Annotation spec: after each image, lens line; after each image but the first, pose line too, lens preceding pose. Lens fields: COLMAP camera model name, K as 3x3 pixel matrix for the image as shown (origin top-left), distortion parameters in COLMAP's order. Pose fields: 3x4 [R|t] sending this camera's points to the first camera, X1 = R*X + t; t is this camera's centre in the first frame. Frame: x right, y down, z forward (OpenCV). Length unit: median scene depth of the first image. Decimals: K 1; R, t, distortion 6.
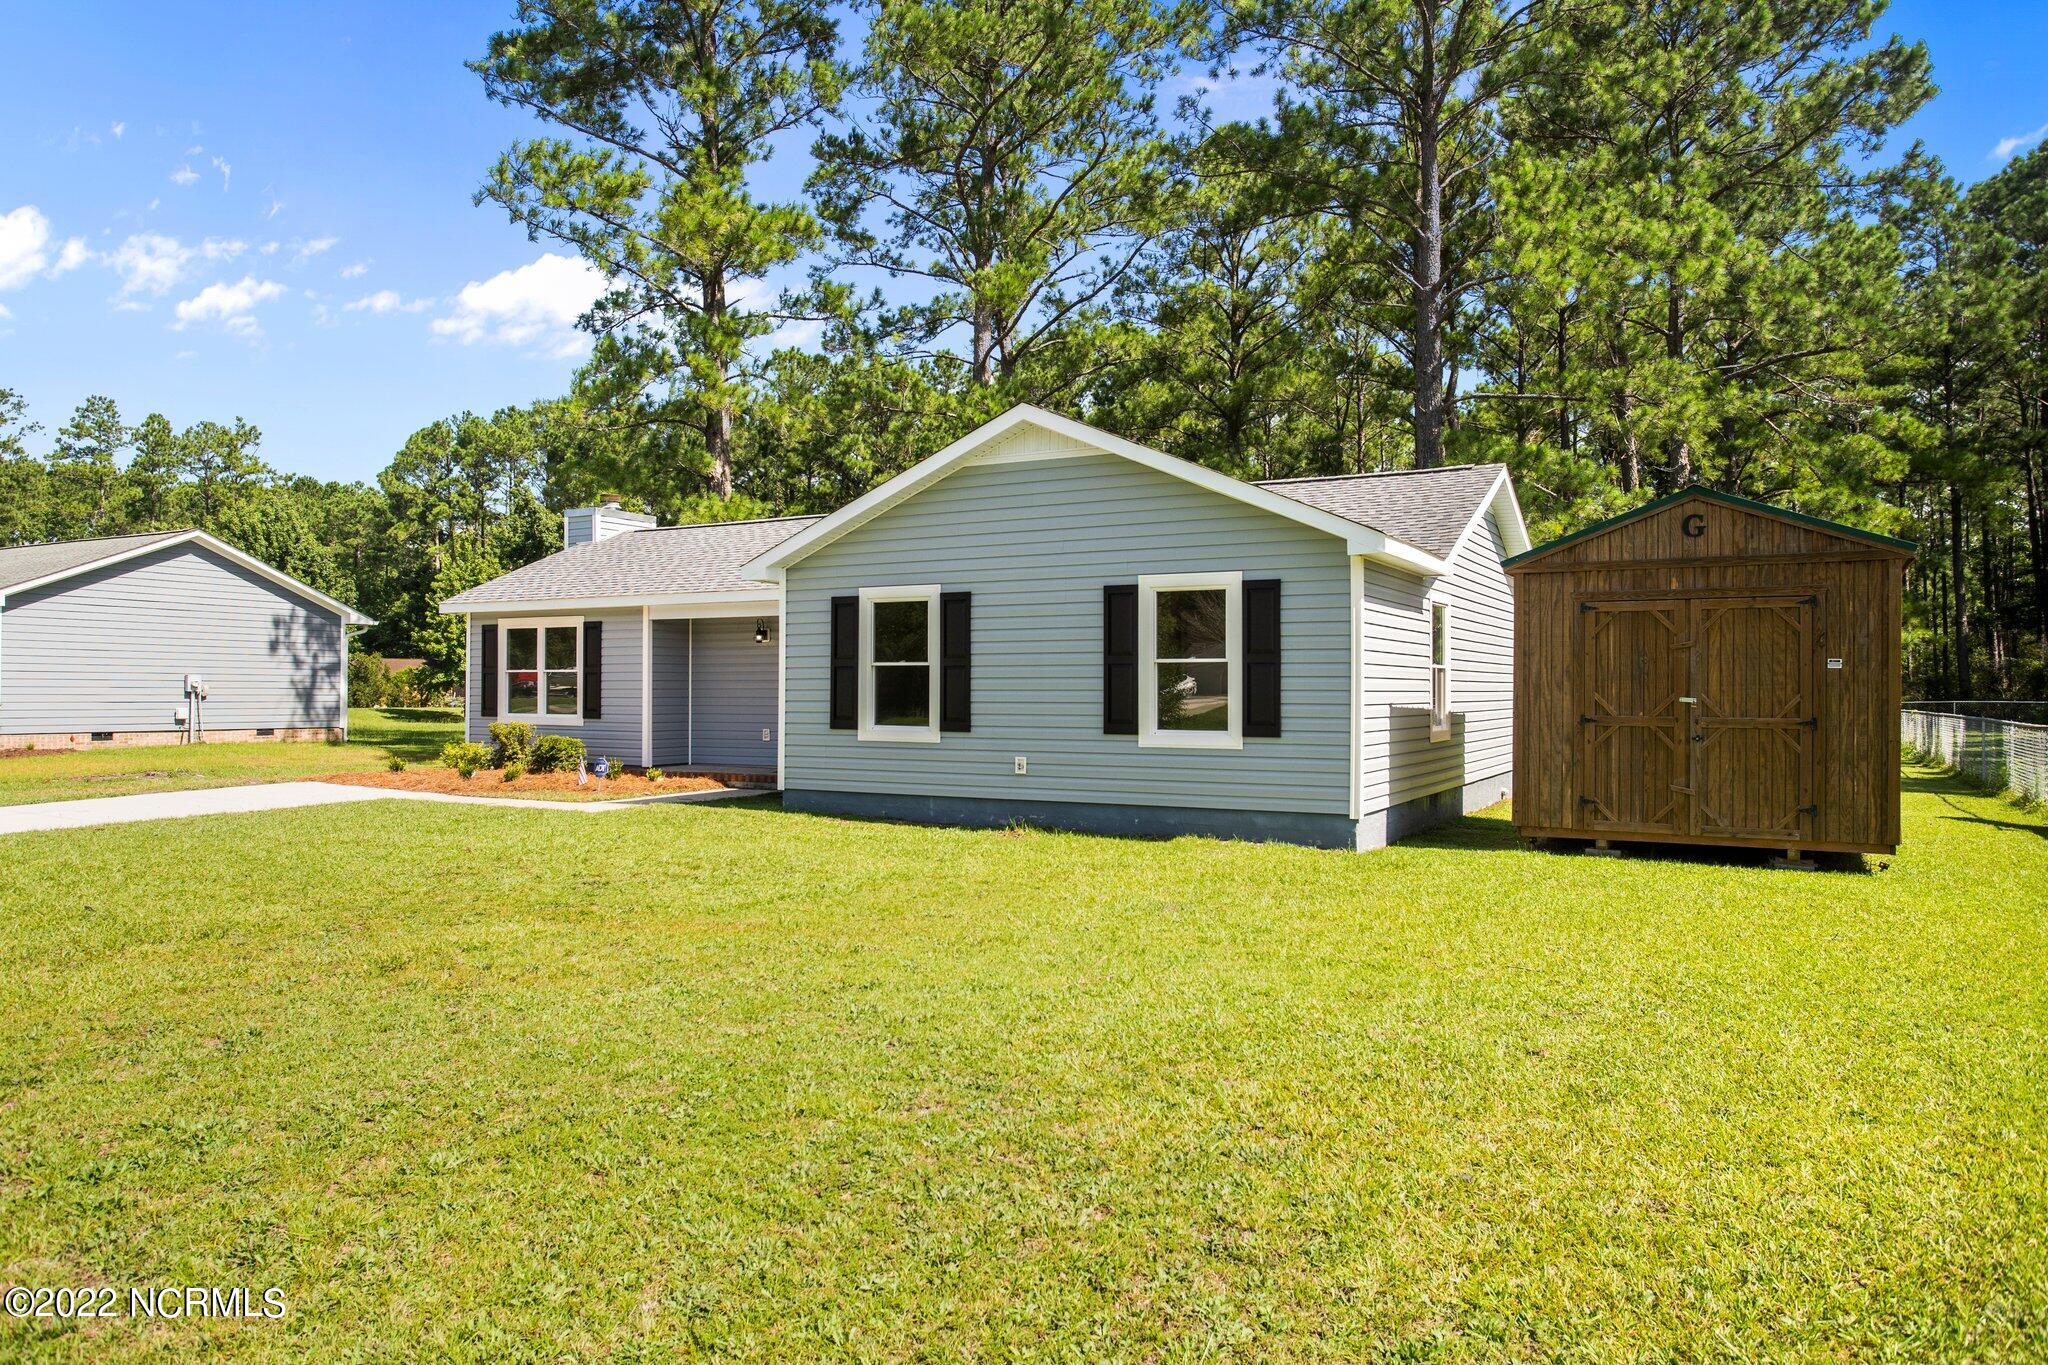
lens RADIAL K [[1351.3, 0, 1024.0], [0, 1351.3, 682.5], [0, 0, 1]] dist [0.003063, 0.000815]
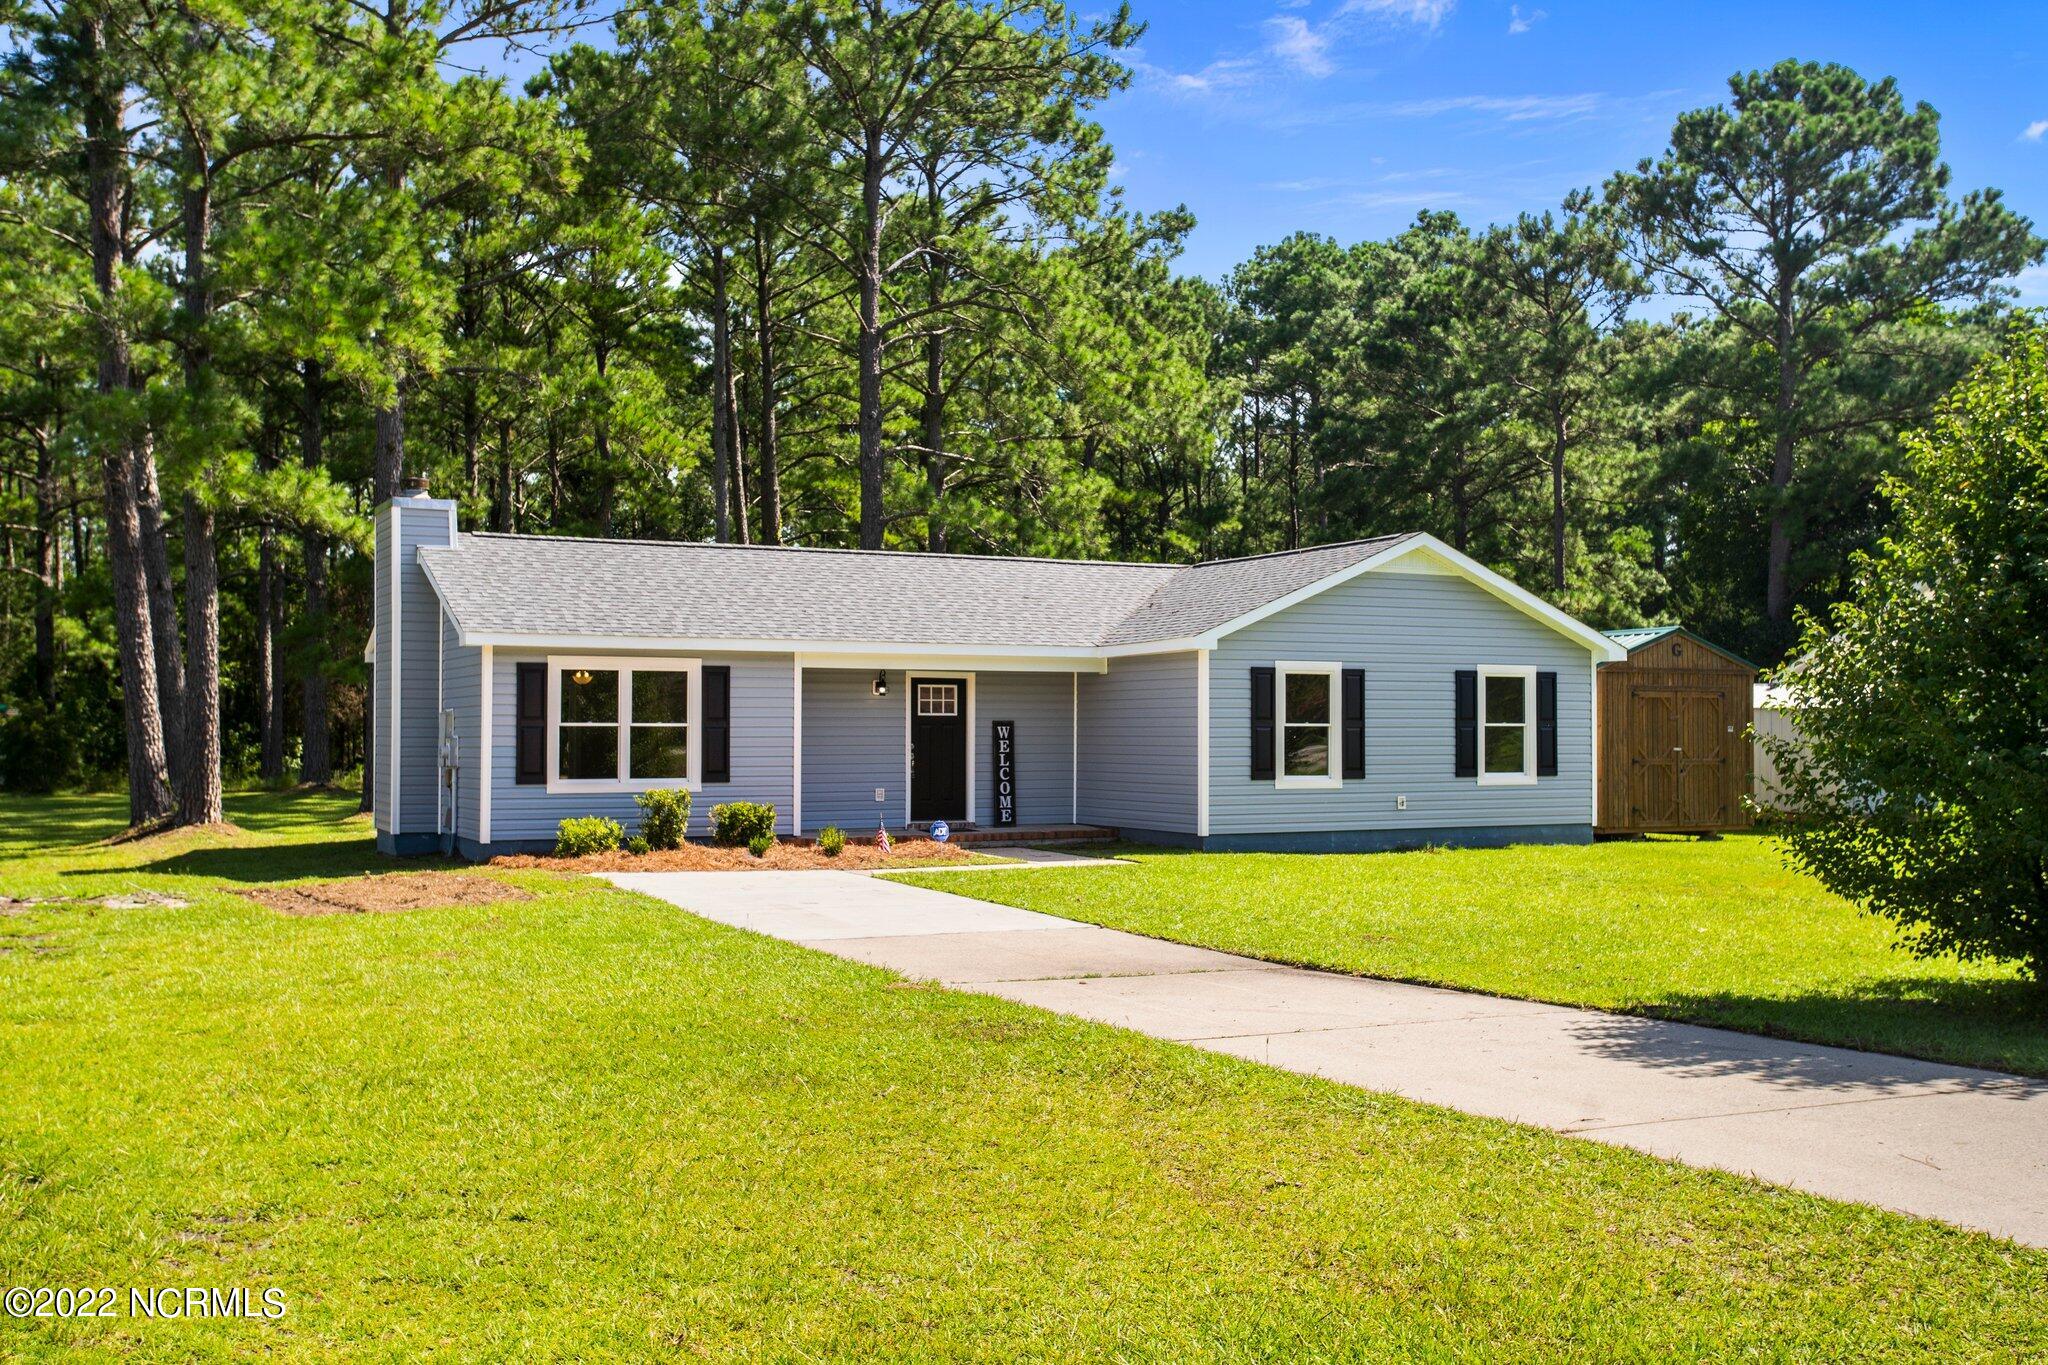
lens RADIAL K [[2005.7, 0, 1024.0], [0, 2005.7, 682.5], [0, 0, 1]] dist [0.085684, 0.010037]
pose [[0.549215, 0.017487, 0.835498, -1.735296], [-0.004018, 0.999825, -0.018286, -0.017633], [-0.835671, 0.006686, 0.549189, 0.213236]]
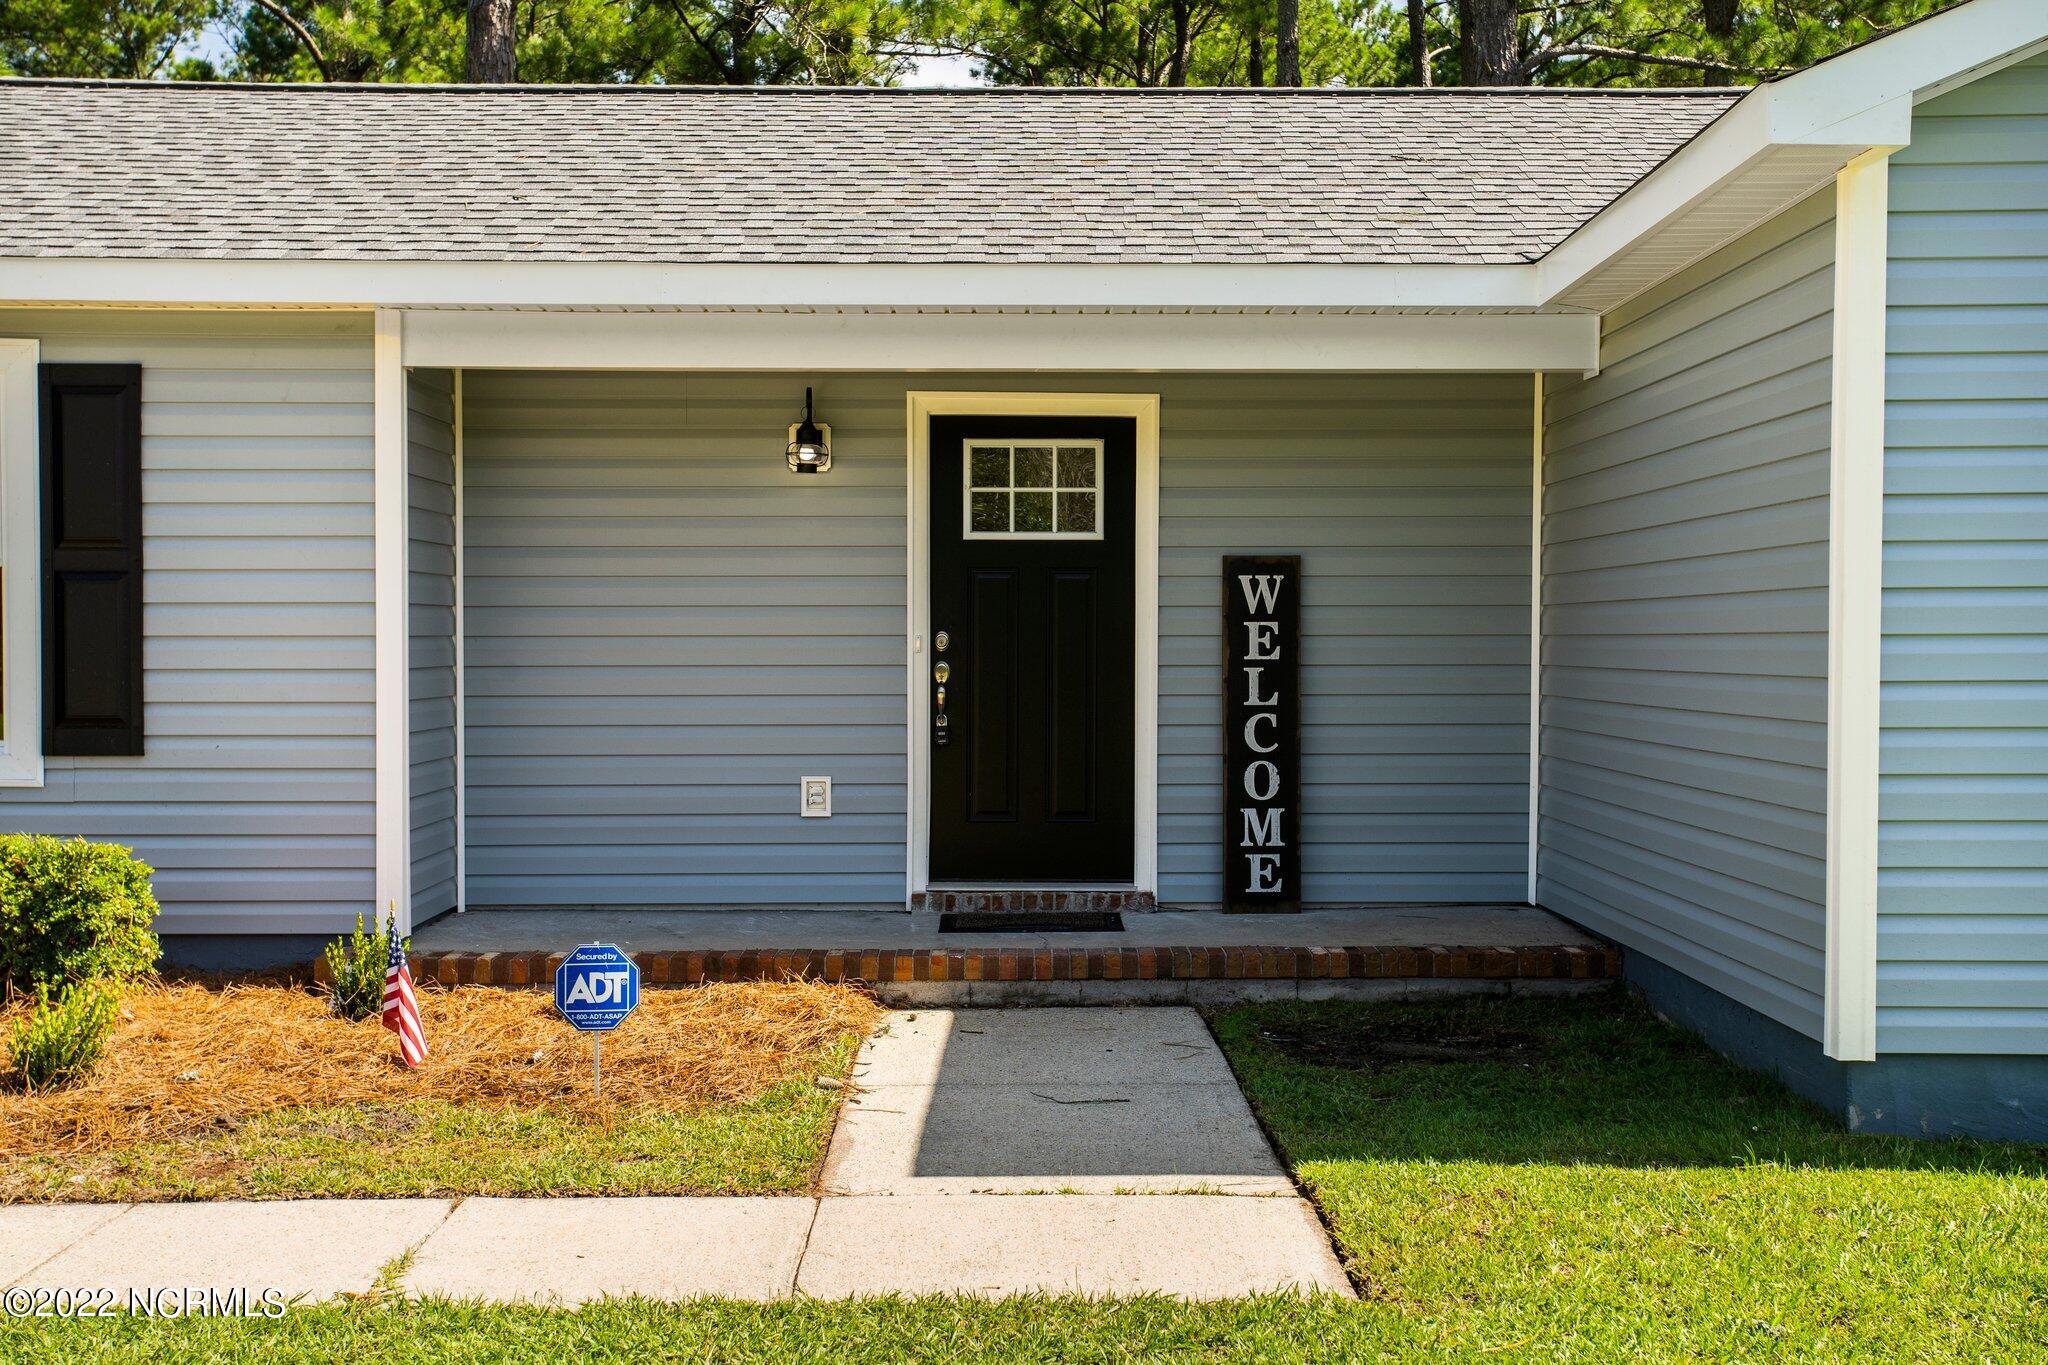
lens RADIAL K [[2257.1, 0, 1024.0], [0, 2257.1, 682.5], [0, 0, 1]] dist [0.092124, -0.003400]
pose [[0.867115, -0.012447, 0.497952, -0.525991], [-0.000687, 0.999657, 0.026184, 0.003267], [-0.498107, -0.023046, 0.866809, 0.755045]]
